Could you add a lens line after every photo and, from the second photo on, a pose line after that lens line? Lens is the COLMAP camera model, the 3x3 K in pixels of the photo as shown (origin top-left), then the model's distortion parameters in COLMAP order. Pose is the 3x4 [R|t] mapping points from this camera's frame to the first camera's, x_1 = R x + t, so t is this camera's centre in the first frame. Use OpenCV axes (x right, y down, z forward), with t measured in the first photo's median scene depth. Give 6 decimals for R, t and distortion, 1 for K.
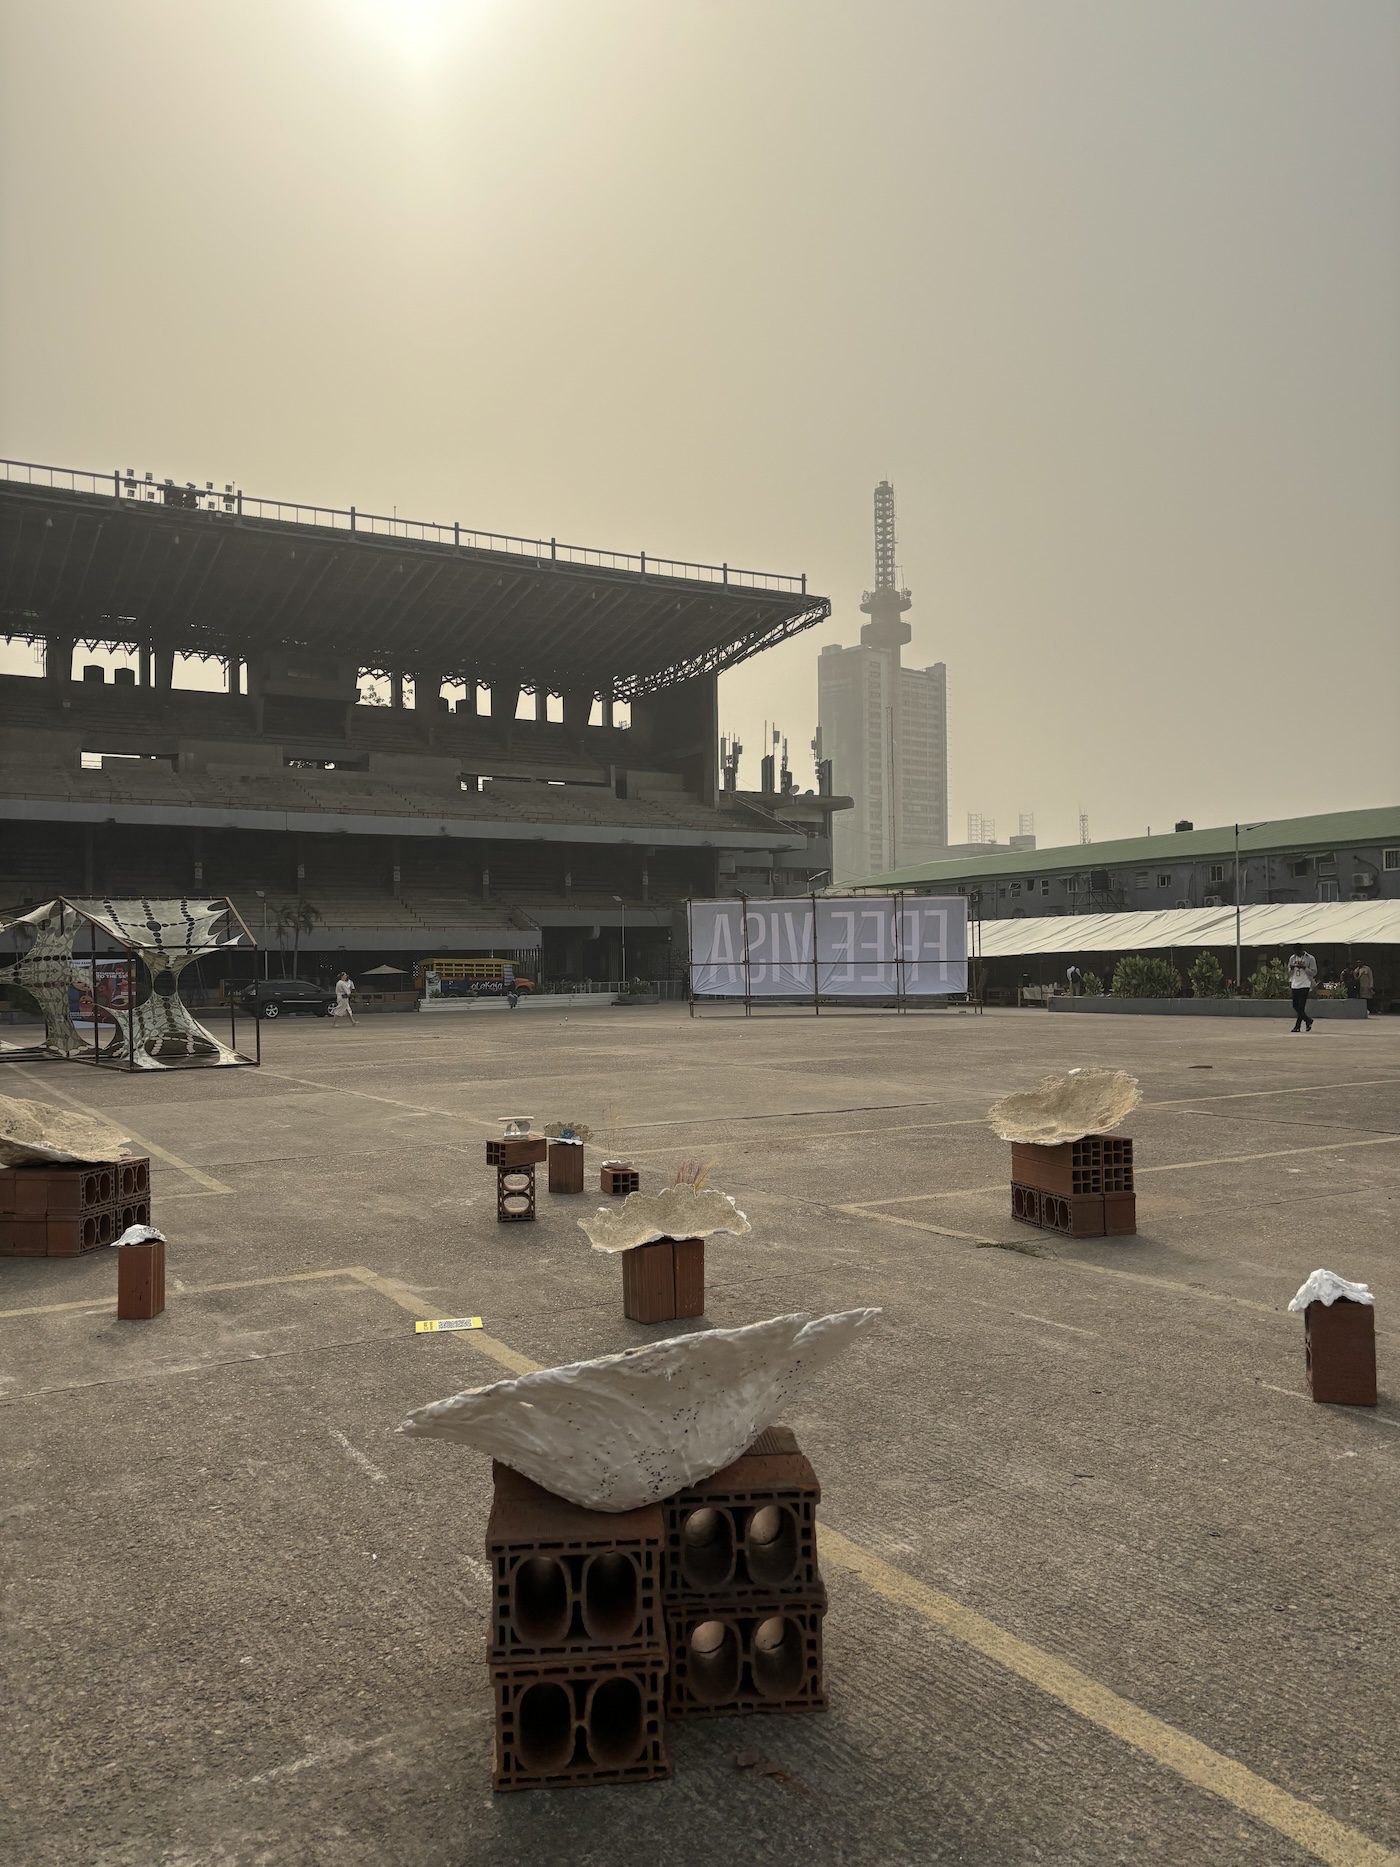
lens RADIAL K [[1433.6, 0, 700.4], [0, 1433.6, 897.5], [0, 0, 1]] dist [0.102881, -0.172532]
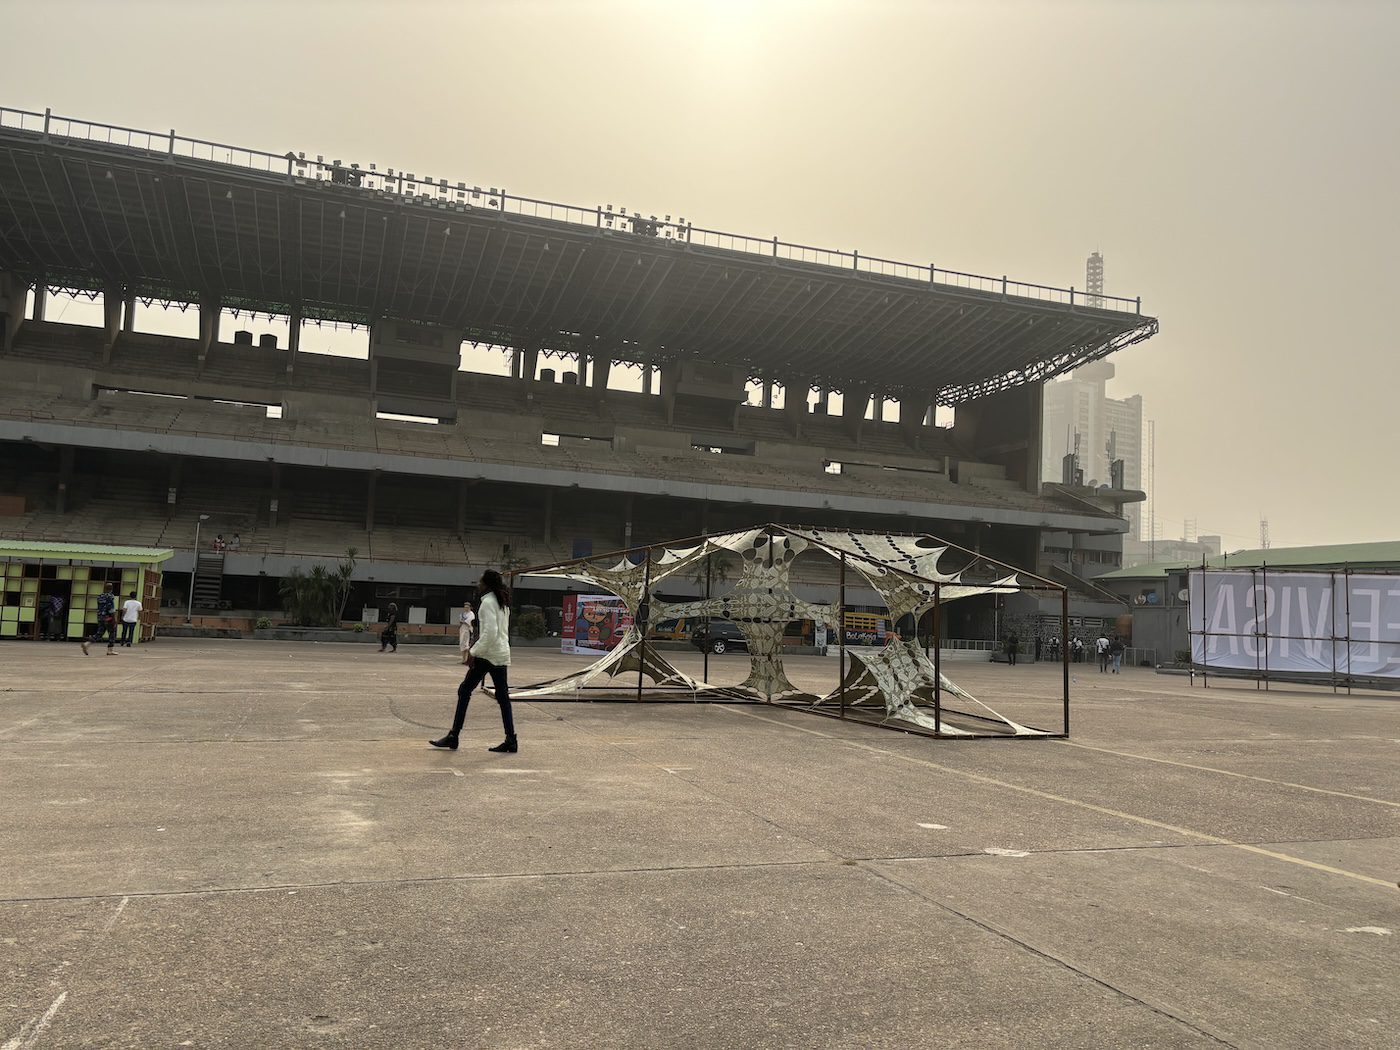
lens RADIAL K [[1046.9, 0, 700.0], [0, 1046.9, 525.0], [0, 0, 1]] dist [0.055898, -0.061121]
pose [[0.983793, 0.042384, -0.174228, -0.132026], [-0.049744, 0.998035, -0.038093, 0.009695], [0.172271, 0.046143, 0.983968, 0.123224]]
